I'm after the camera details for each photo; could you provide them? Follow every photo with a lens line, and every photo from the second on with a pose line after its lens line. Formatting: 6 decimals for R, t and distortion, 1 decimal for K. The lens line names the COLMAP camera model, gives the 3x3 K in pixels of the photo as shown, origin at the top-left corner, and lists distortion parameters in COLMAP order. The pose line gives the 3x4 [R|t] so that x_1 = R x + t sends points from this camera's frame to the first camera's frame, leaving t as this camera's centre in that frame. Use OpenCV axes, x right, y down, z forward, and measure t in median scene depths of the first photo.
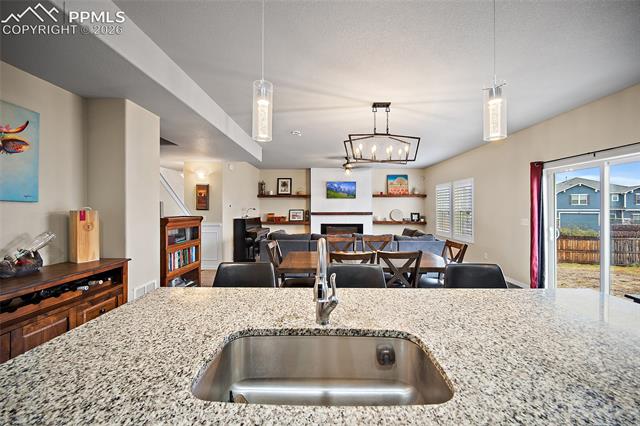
lens RADIAL K [[252.0, 0, 320.3], [0, 252.0, 209.0], [0, 0, 1]] dist [-0.002231, -0.000014]
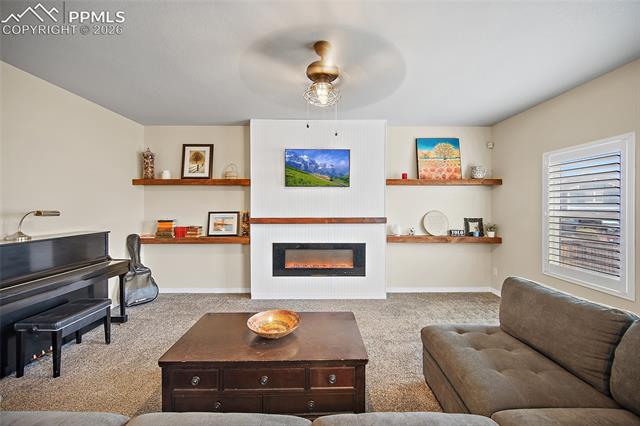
lens RADIAL K [[252.0, 0, 319.7], [0, 252.0, 208.2], [0, 0, 1]] dist [-0.002231, -0.000014]
pose [[0.999867, 0.000239, 0.016317, 0.078055], [-0.000329, 0.999985, 0.005496, -0.006189], [-0.016315, -0.005501, 0.999852, 0.538582]]
